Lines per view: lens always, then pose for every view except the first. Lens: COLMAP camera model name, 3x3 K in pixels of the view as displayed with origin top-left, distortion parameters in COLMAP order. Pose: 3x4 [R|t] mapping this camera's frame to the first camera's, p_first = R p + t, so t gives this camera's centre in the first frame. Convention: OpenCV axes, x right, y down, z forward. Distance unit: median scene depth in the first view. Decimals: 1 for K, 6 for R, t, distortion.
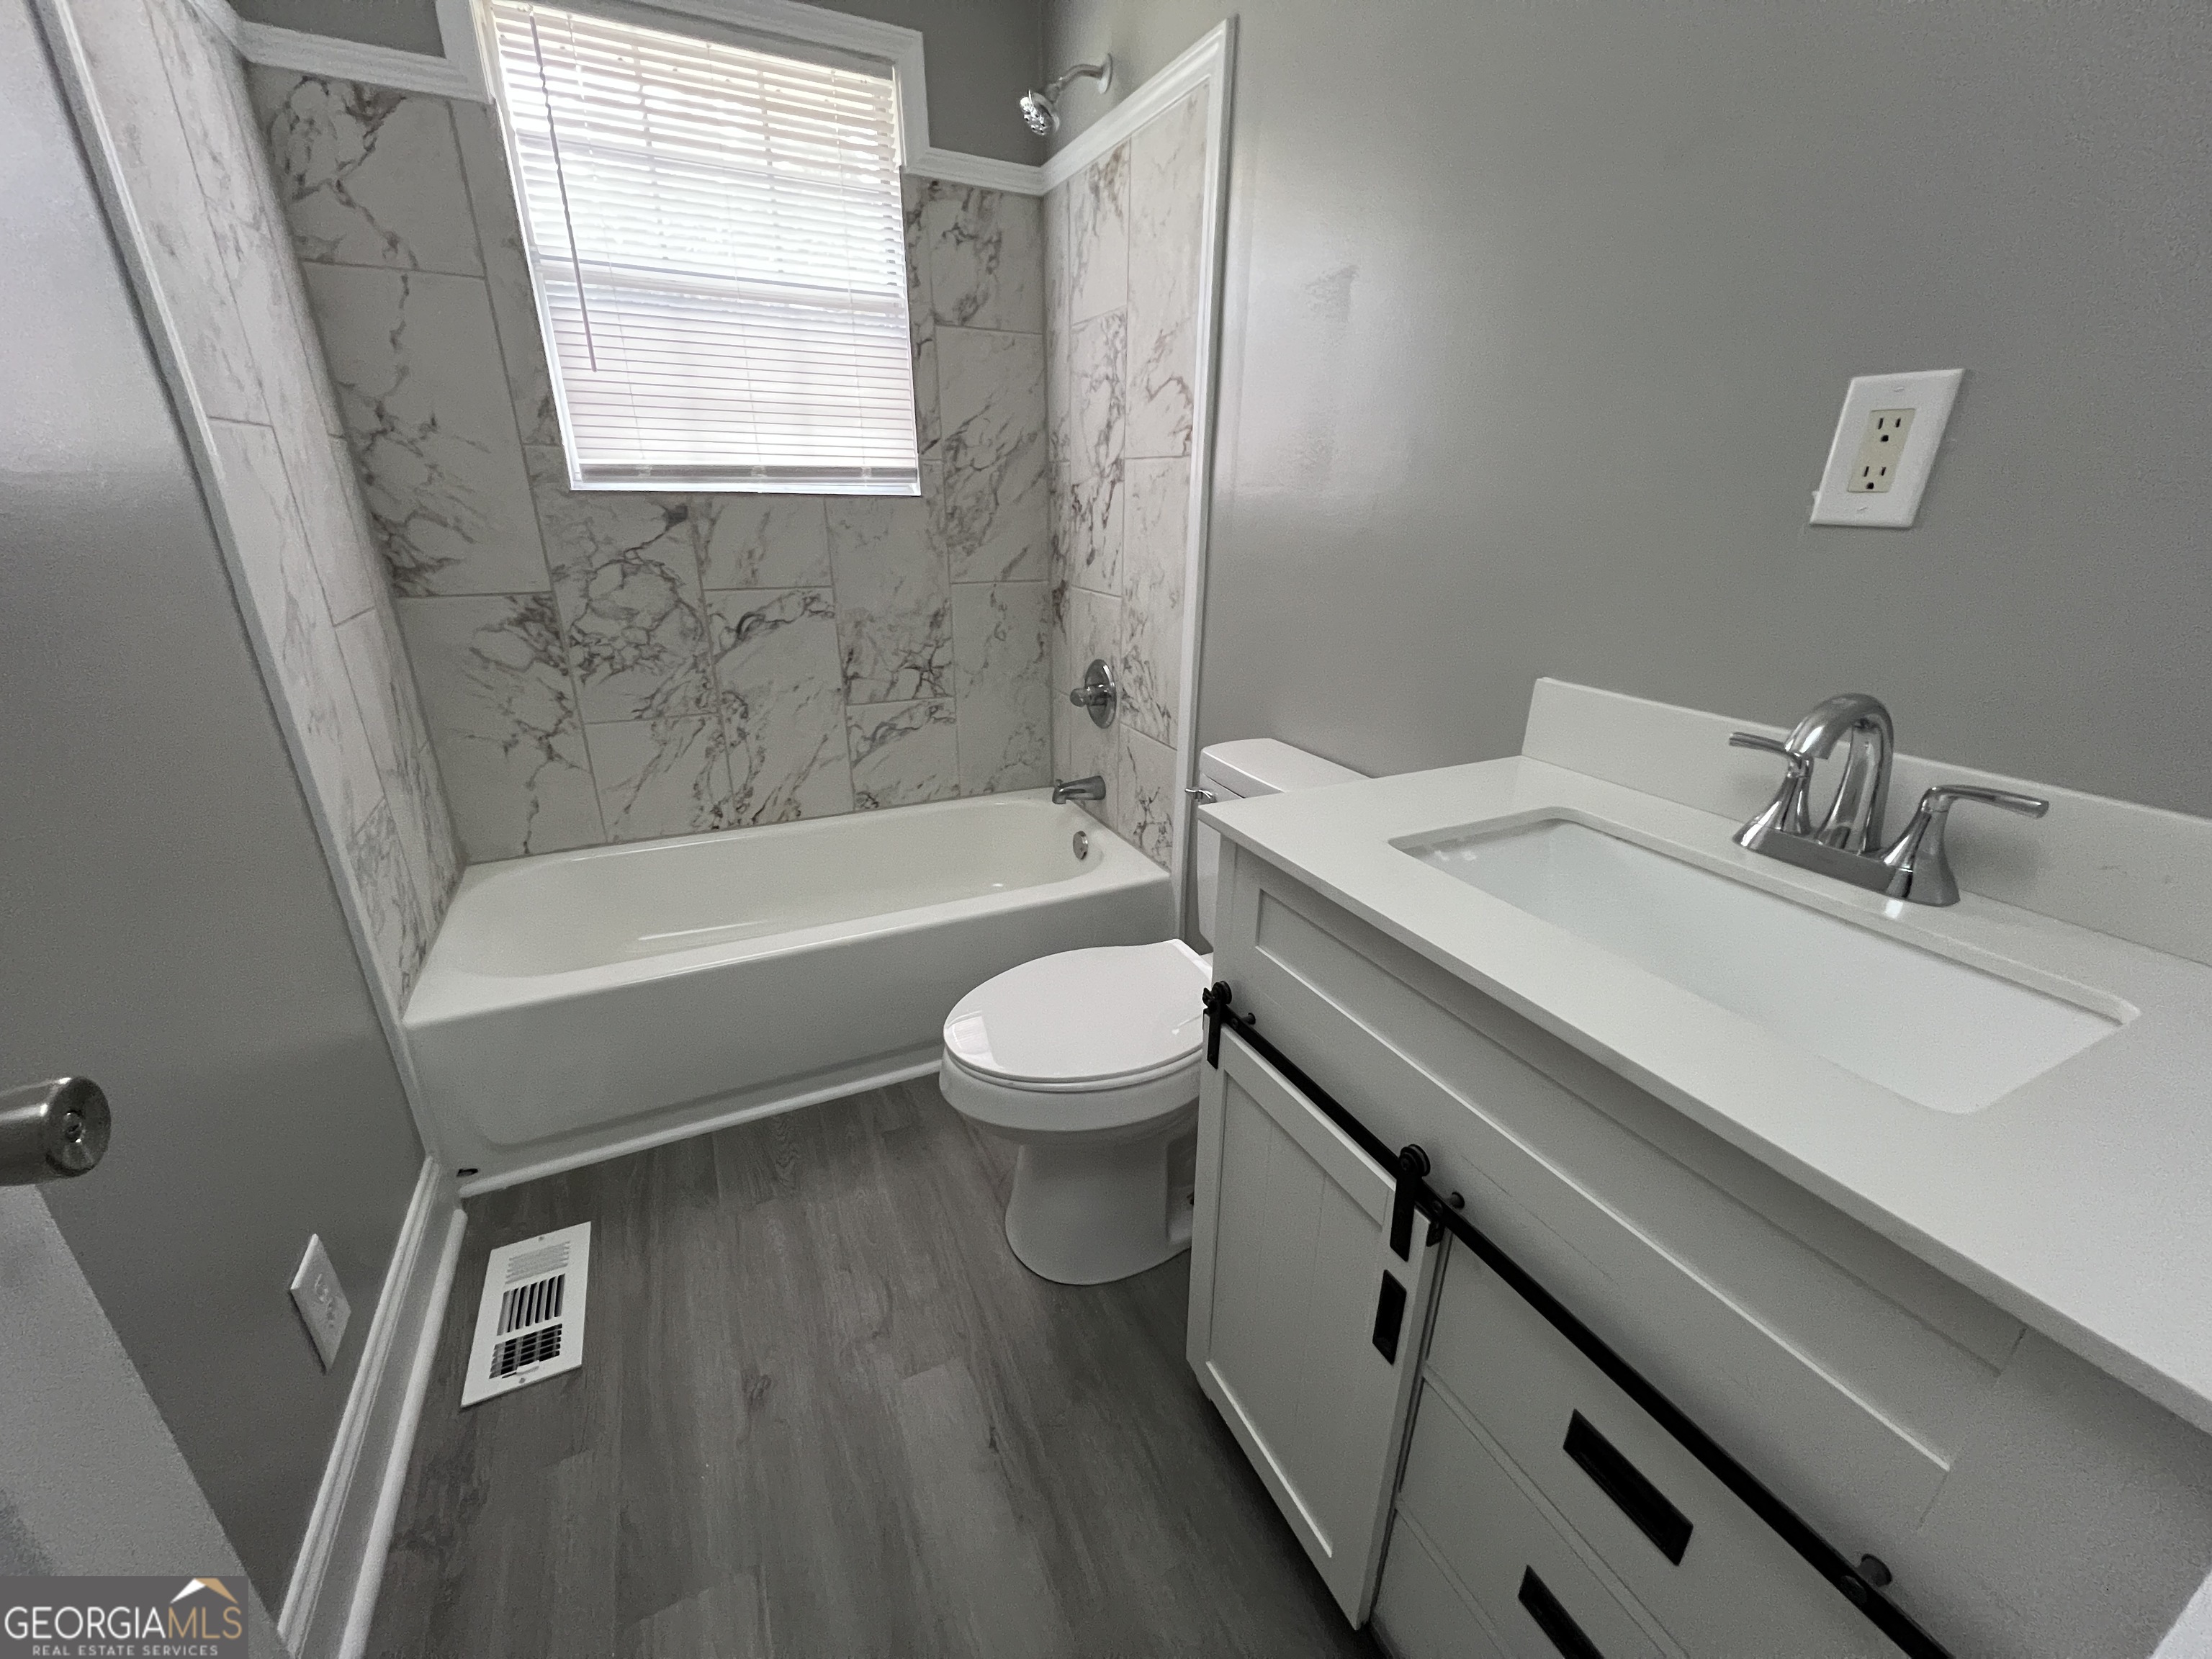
lens RADIAL K [[877.3, 0, 1110.4], [0, 877.3, 835.4], [0, 0, 1]] dist [0.000293, 0.000524]
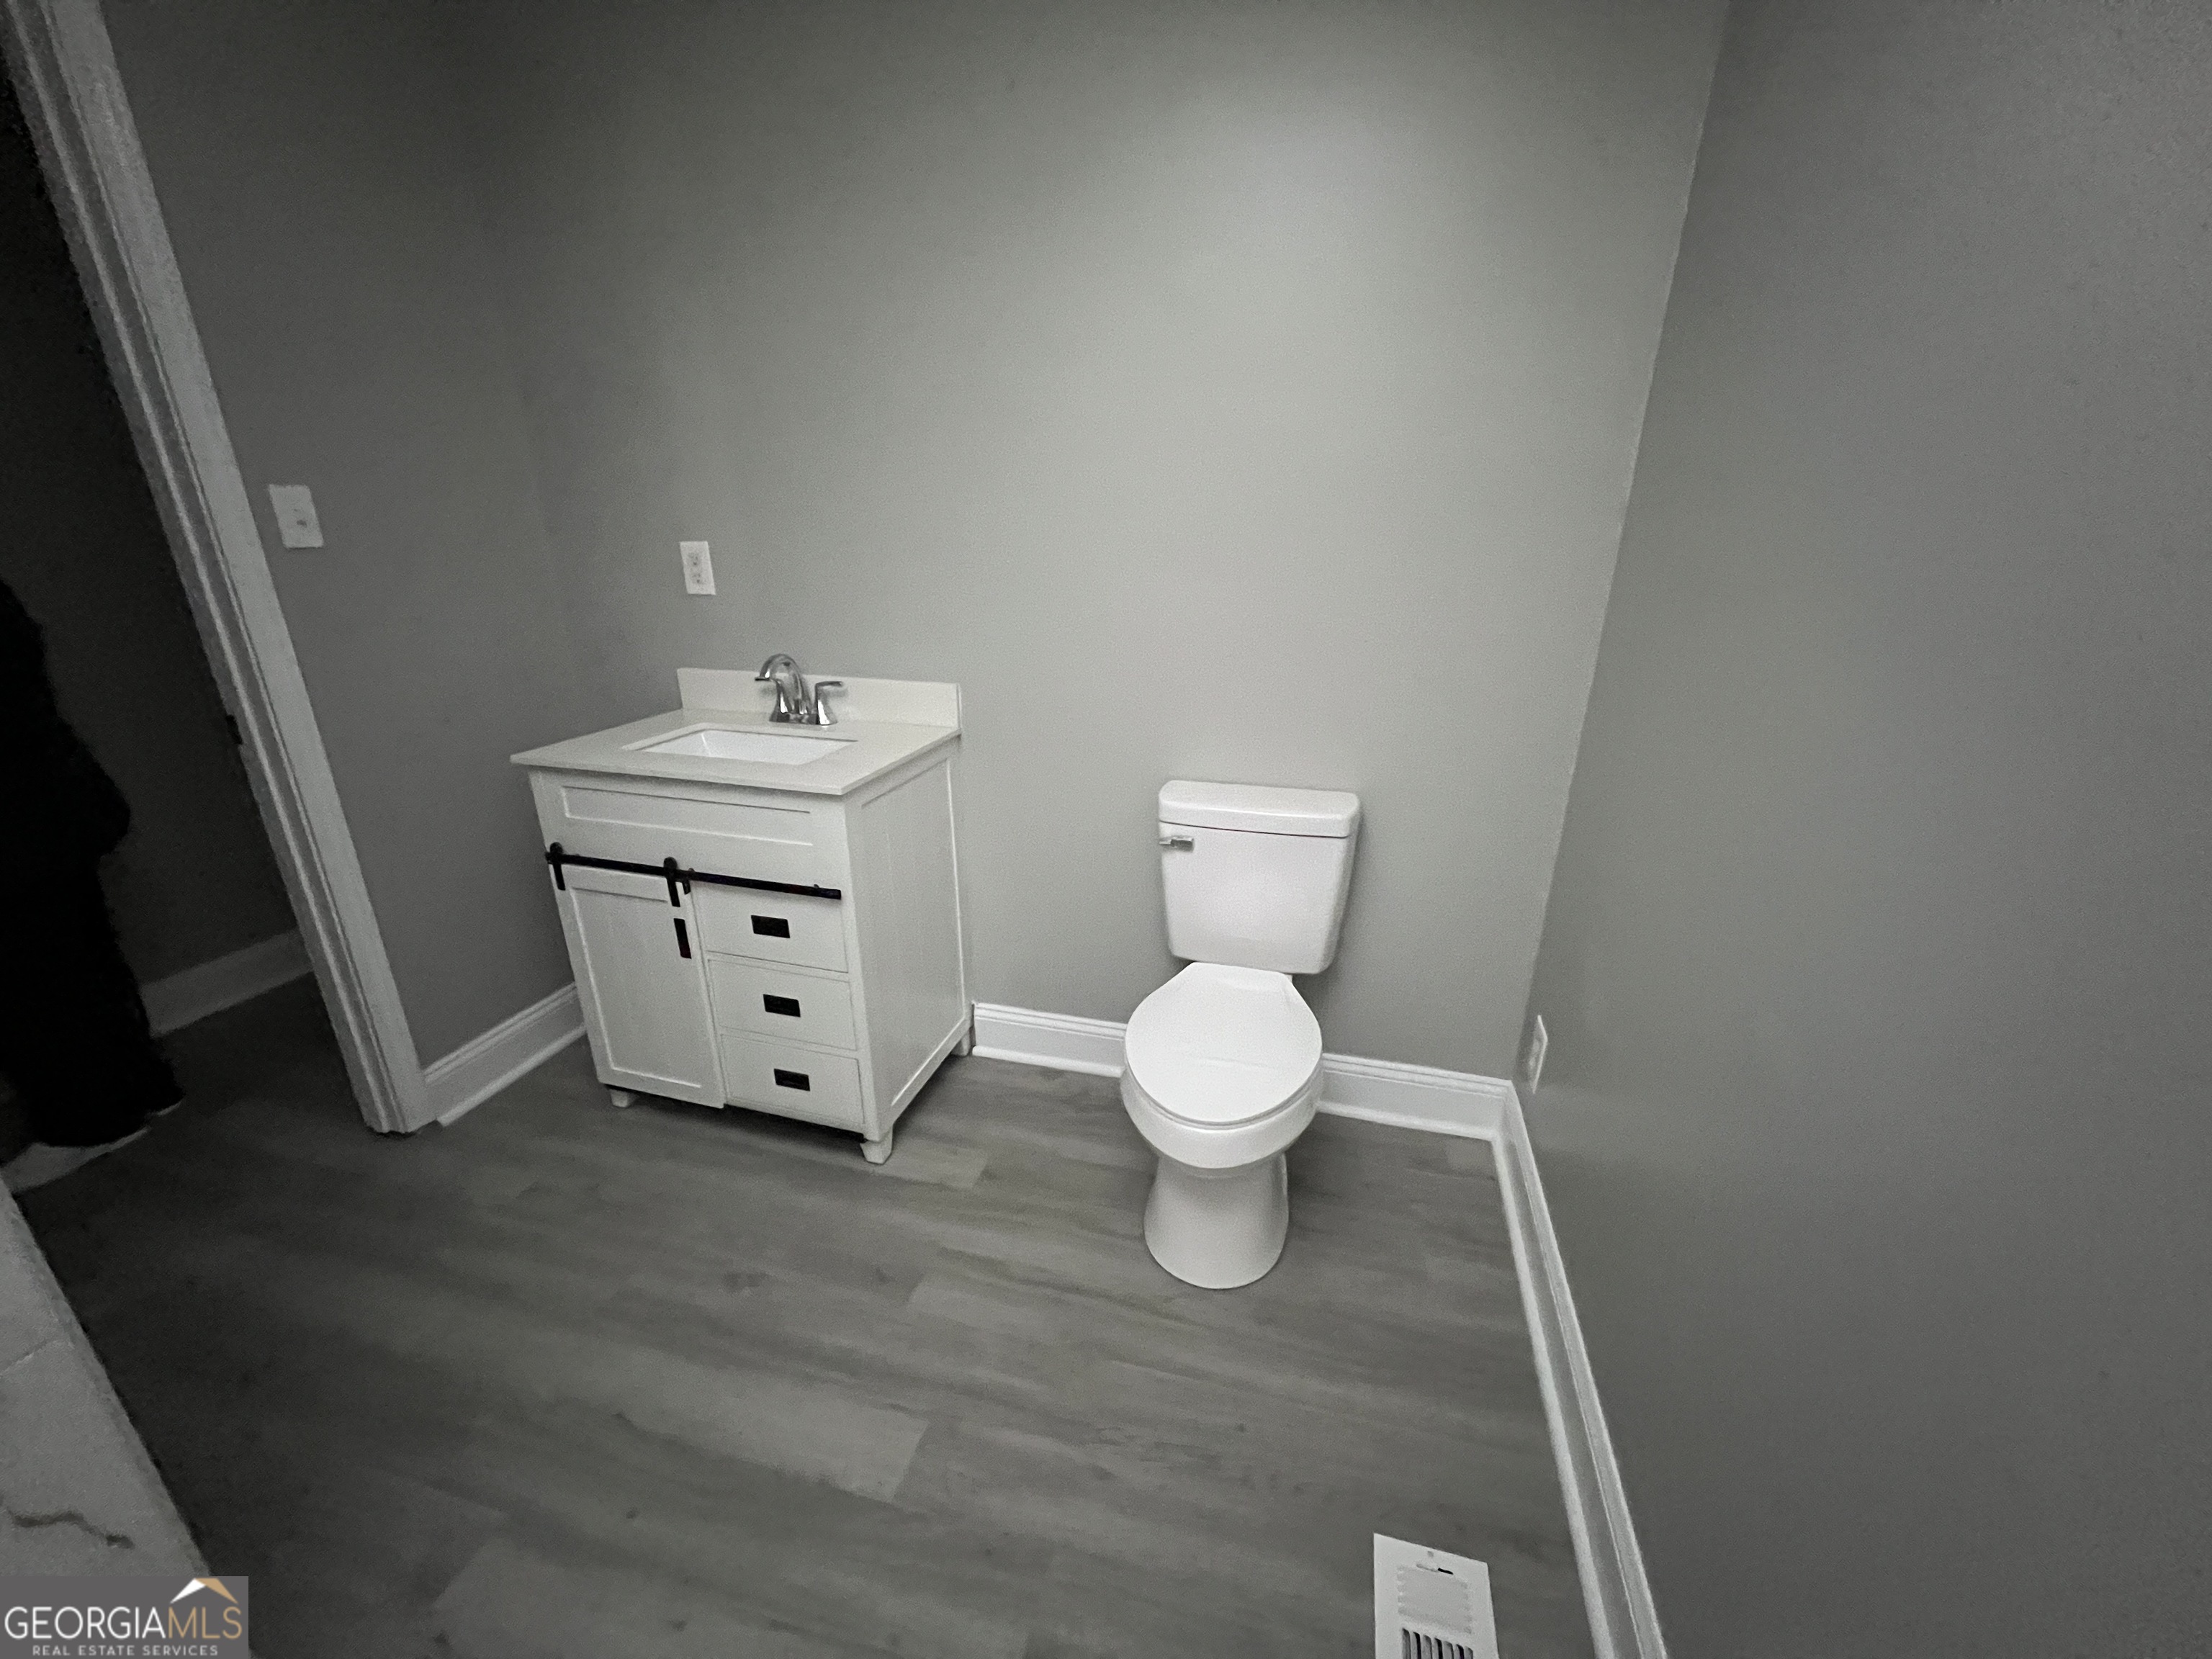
lens RADIAL K [[877.3, 0, 1112.8], [0, 877.3, 837.4], [0, 0, 1]] dist [0.000293, 0.000524]
pose [[0.672133, -0.262569, 0.692312, -0.215520], [0.280005, 0.955712, 0.090624, 0.188798], [-0.685445, 0.132939, 0.715885, -0.699324]]
